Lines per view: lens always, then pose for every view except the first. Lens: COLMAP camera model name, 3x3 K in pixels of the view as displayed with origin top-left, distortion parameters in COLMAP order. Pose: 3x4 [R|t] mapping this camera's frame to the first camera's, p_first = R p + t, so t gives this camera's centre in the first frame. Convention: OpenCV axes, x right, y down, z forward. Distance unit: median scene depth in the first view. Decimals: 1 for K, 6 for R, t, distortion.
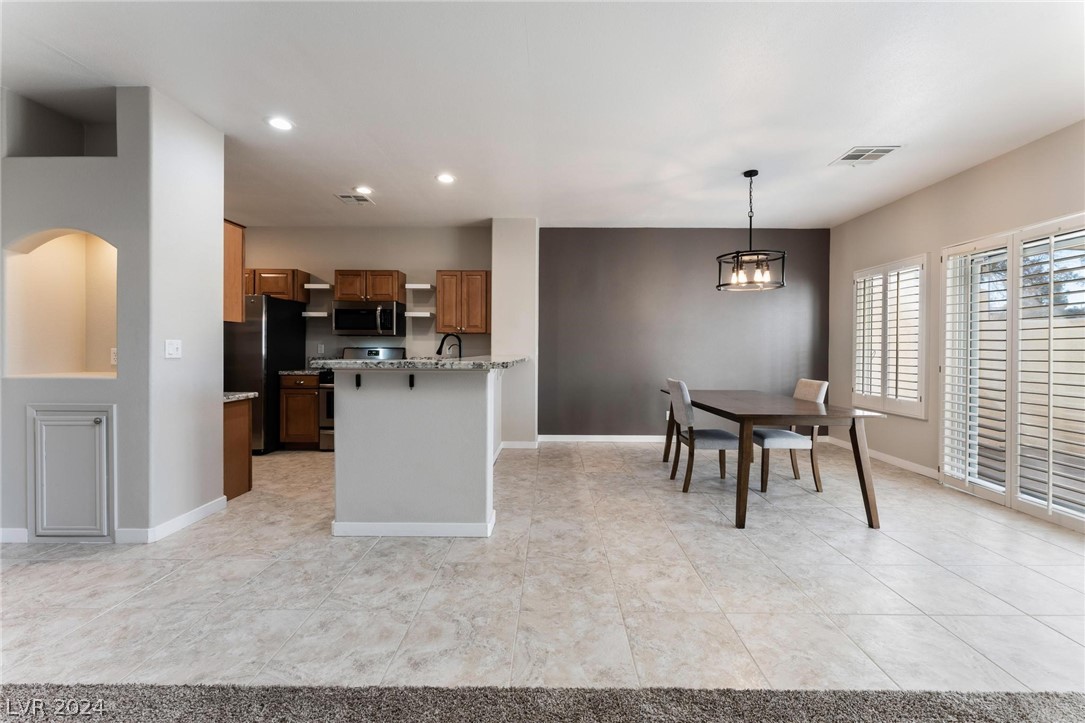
lens RADIAL K [[437.9, 0, 550.2], [0, 437.9, 354.2], [0, 0, 1]] dist [-0.002100, 0.000730]
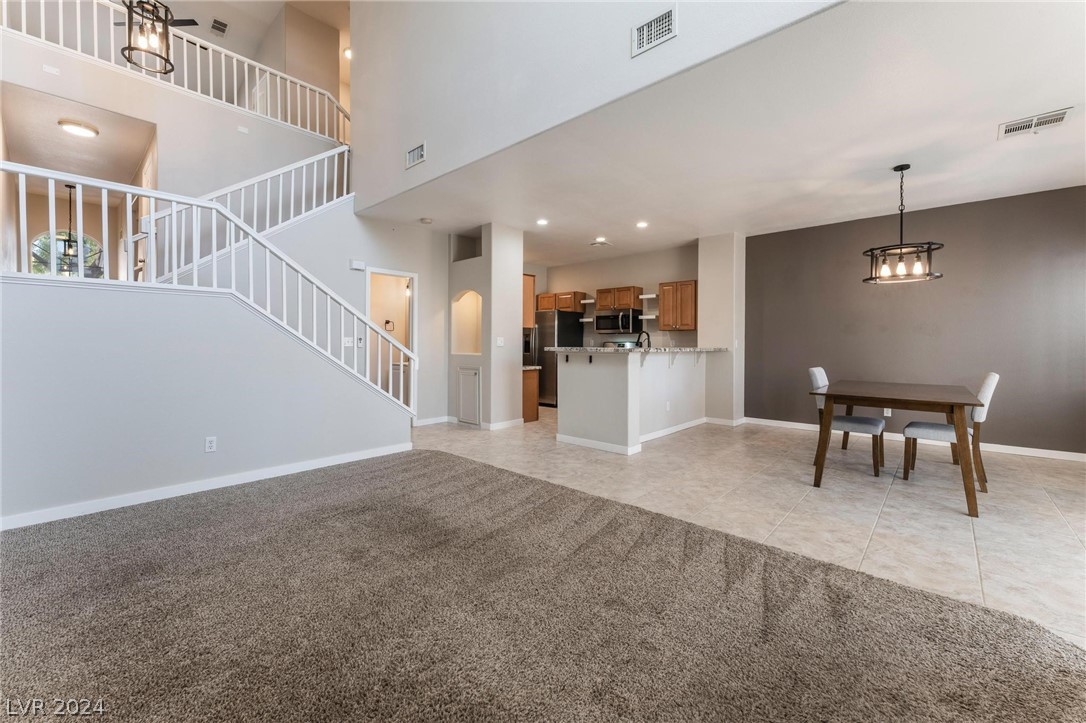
lens RADIAL K [[438.3, 0, 539.9], [0, 438.3, 355.3], [0, 0, 1]] dist [-0.002100, 0.000730]
pose [[0.736963, 0.014680, -0.675773, 0.539946], [-0.008116, 0.999884, 0.012870, 0.017595], [0.675884, -0.004000, 0.736997, -0.326121]]
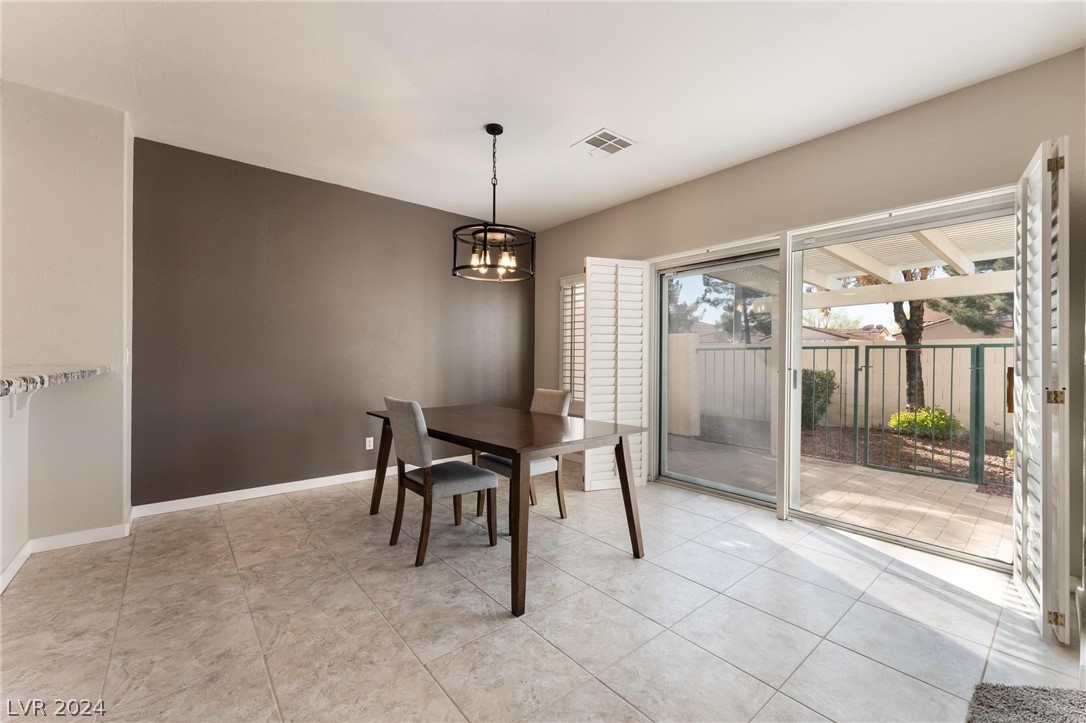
lens RADIAL K [[438.3, 0, 537.4], [0, 438.3, 359.2], [0, 0, 1]] dist [-0.002100, 0.000730]
pose [[0.765162, -0.000944, 0.643837, 0.013336], [0.004624, 0.999981, -0.004030, 0.001080], [-0.643821, 0.006061, 0.765152, 0.359390]]
